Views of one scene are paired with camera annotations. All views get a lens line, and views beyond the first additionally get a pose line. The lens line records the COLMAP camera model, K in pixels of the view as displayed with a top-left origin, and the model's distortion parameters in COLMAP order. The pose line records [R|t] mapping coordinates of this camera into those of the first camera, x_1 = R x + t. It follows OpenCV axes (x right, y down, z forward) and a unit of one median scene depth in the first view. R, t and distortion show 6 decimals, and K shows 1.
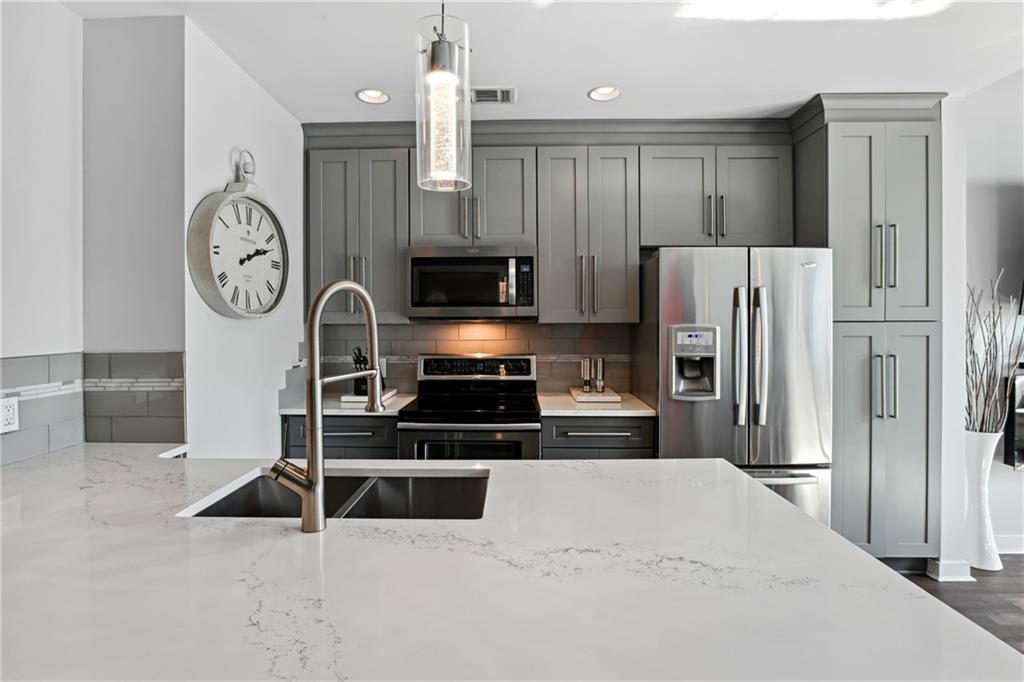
lens RADIAL K [[507.8, 0, 509.6], [0, 507.8, 320.0], [0, 0, 1]] dist [-0.046235, 0.023179]
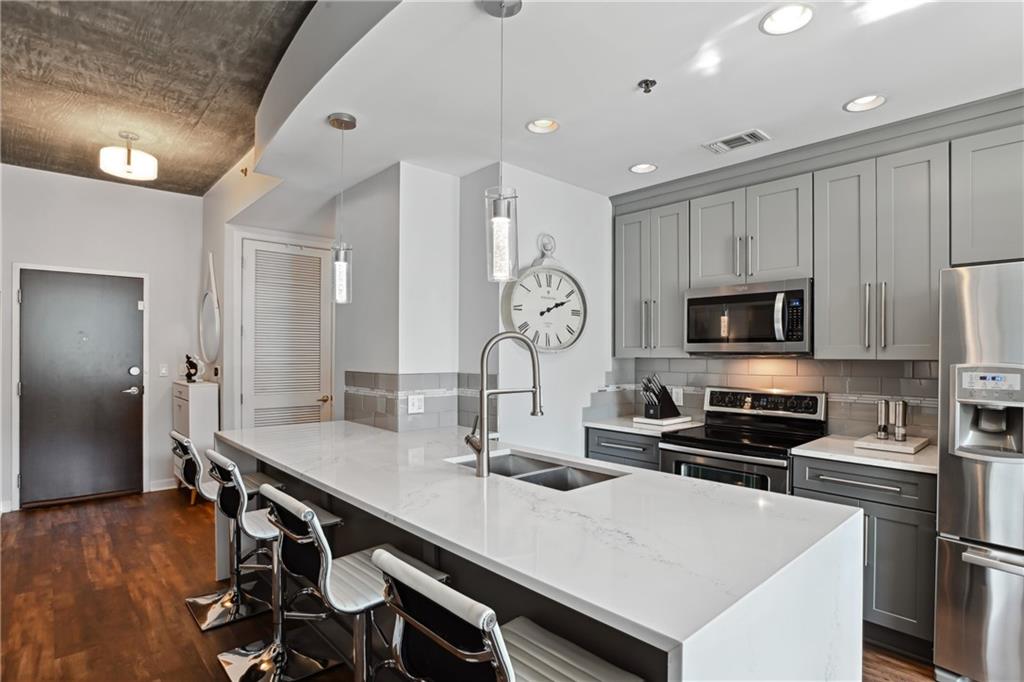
lens RADIAL K [[517.6, 0, 513.3], [0, 517.6, 345.0], [0, 0, 1]] dist [-0.047448, 0.015394]
pose [[0.692744, -0.005058, -0.721165, 0.393753], [-0.004423, 0.999927, -0.011261, -0.007447], [0.721170, 0.010991, 0.692671, -0.068104]]
